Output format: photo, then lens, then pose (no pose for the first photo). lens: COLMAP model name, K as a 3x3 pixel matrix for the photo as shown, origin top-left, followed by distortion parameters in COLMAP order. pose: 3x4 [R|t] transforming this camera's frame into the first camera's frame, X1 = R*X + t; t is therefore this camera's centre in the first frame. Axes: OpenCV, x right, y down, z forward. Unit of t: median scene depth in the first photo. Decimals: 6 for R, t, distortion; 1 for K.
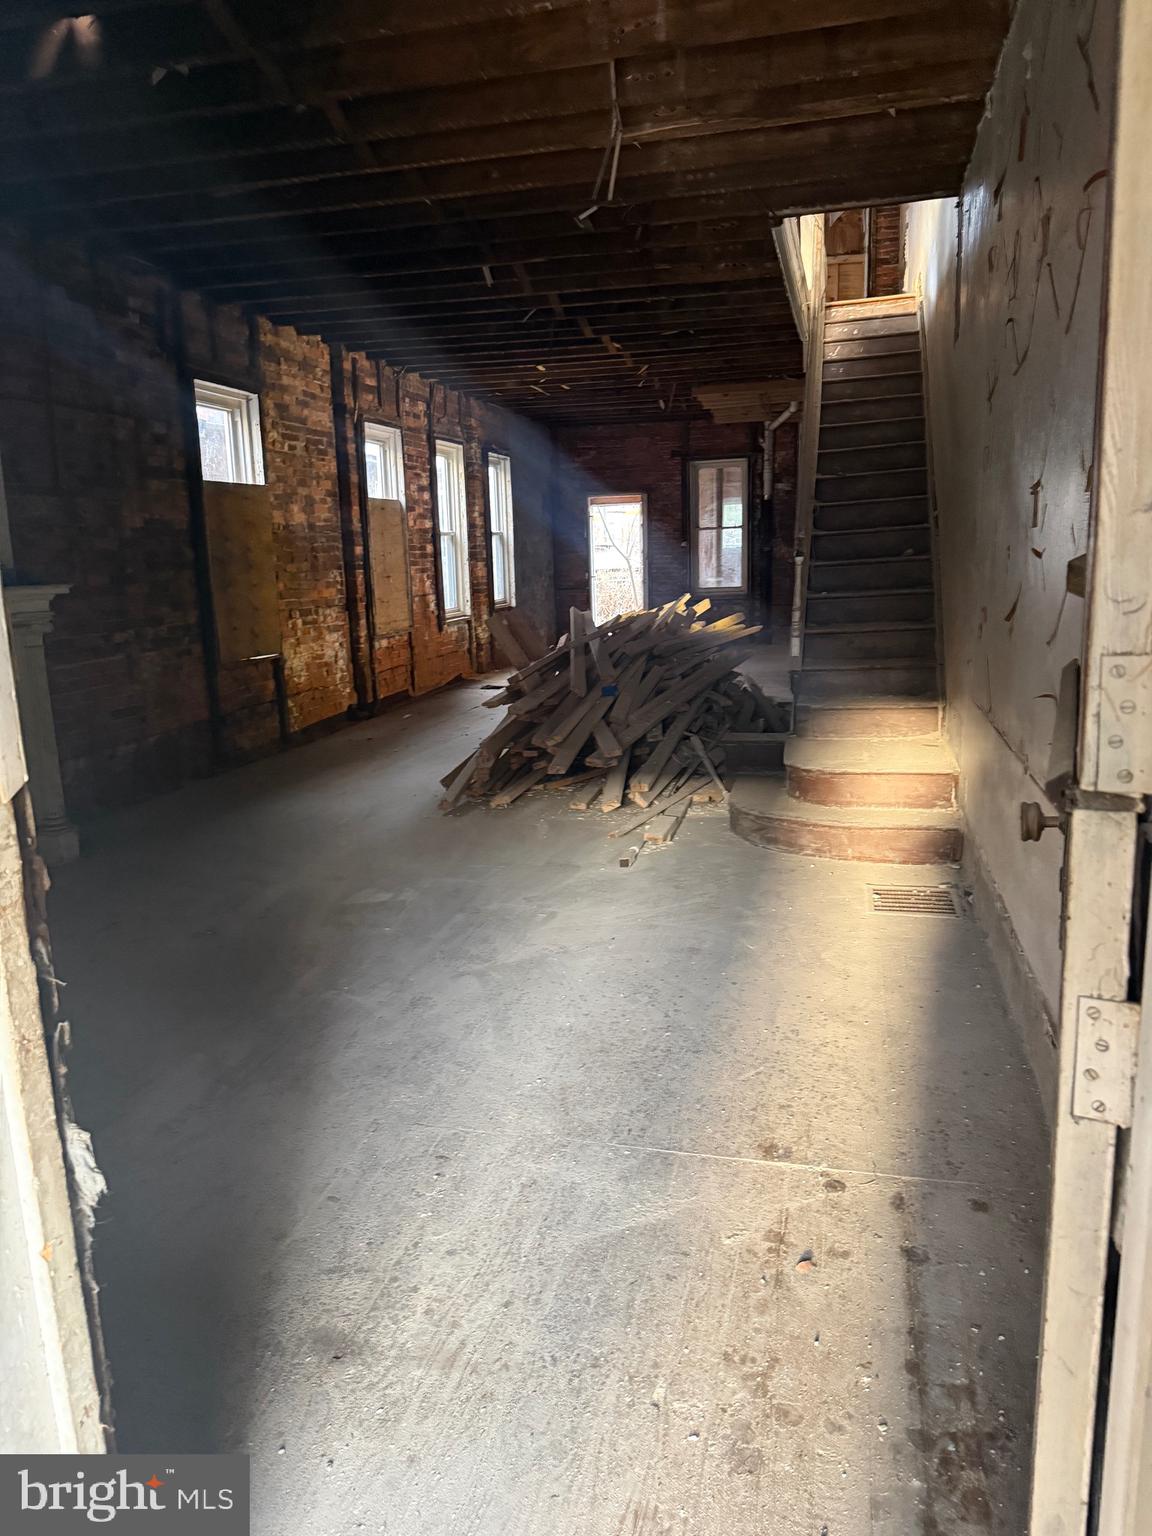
lens RADIAL K [[1060.0, 0, 601.6], [0, 1060.0, 762.1], [0, 0, 1]] dist [0.087212, -0.118147]
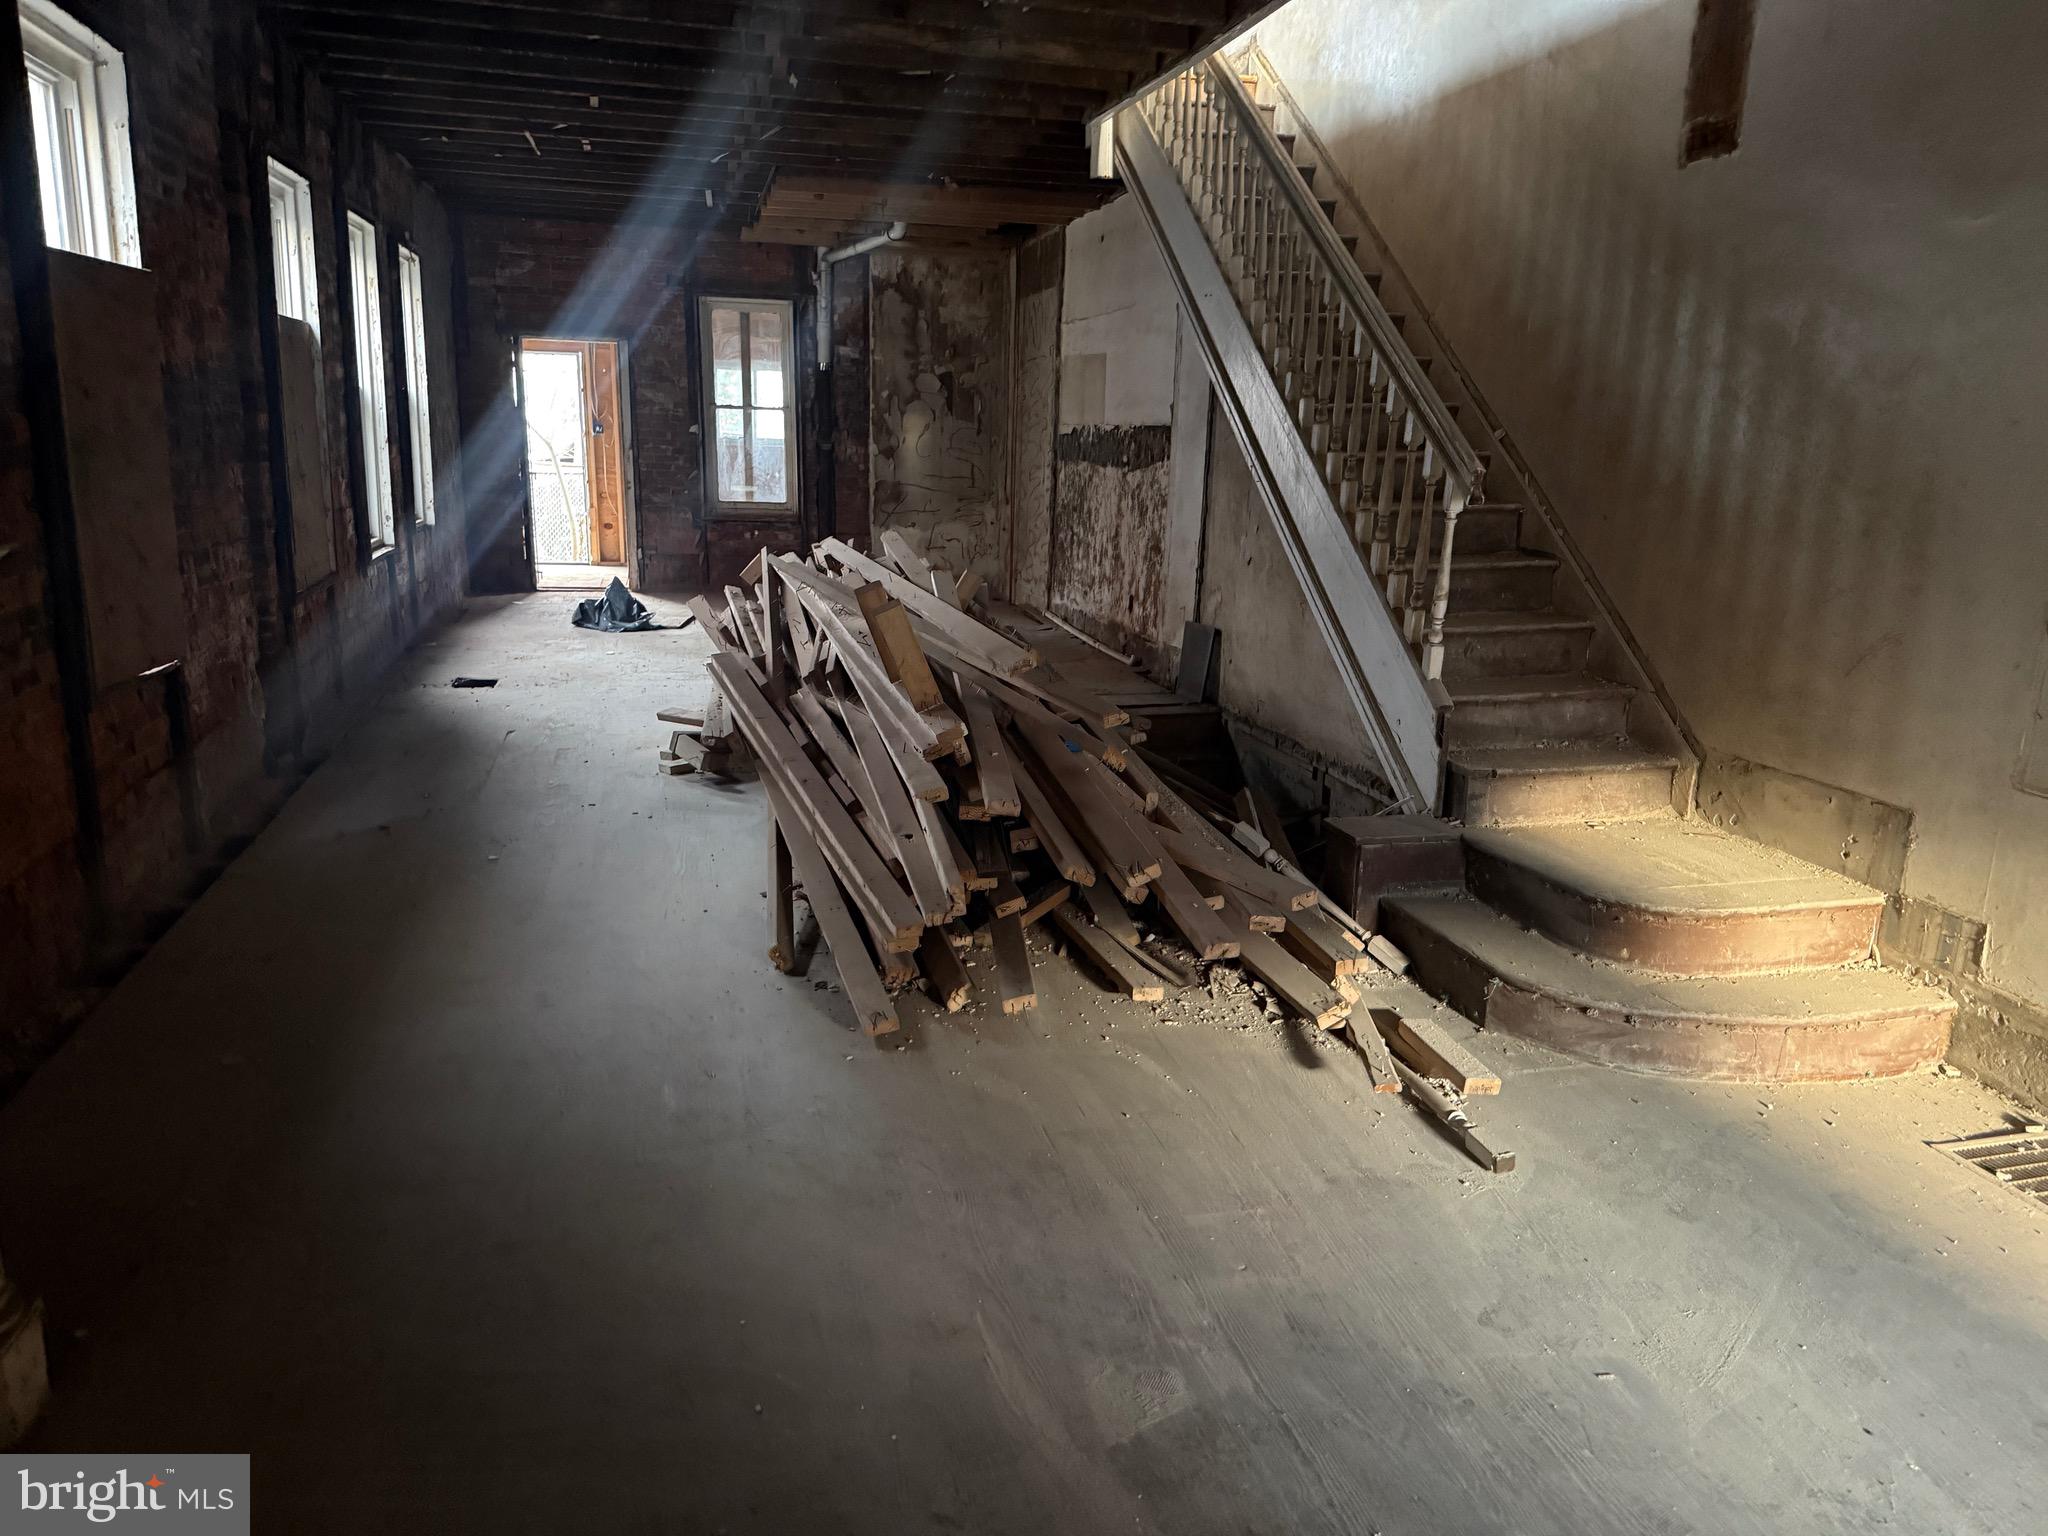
lens RADIAL K [[1413.4, 0, 1027.8], [0, 1413.4, 765.2], [0, 0, 1]] dist [0.087212, -0.118147]
pose [[0.888524, -0.051523, 0.455928, -0.399773], [0.036667, 0.998471, 0.041375, -0.103573], [-0.457362, -0.020045, 0.889055, 0.473137]]
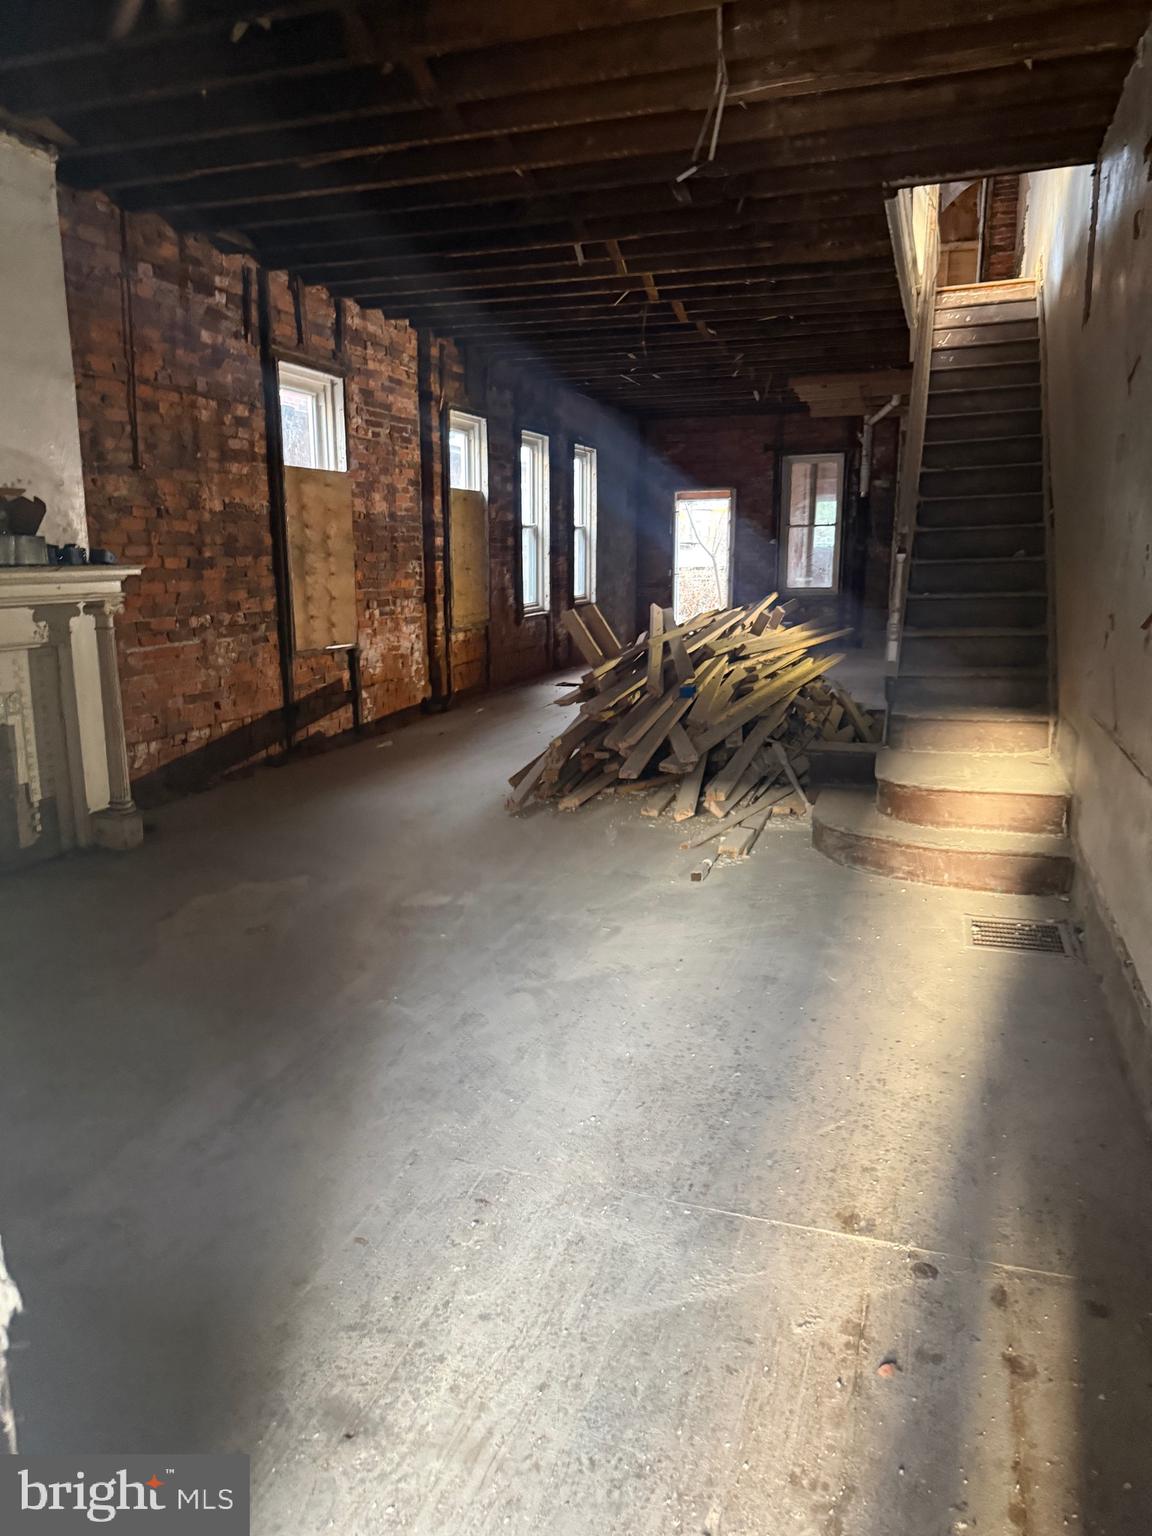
lens RADIAL K [[1062.6, 0, 578.3], [0, 1062.6, 775.2], [0, 0, 1]] dist [0.075315, -0.103685]
pose [[0.994868, 0.040714, -0.092628, 0.000905], [-0.039475, 0.999105, 0.015177, -0.004115], [0.093164, -0.011442, 0.995585, 0.051097]]
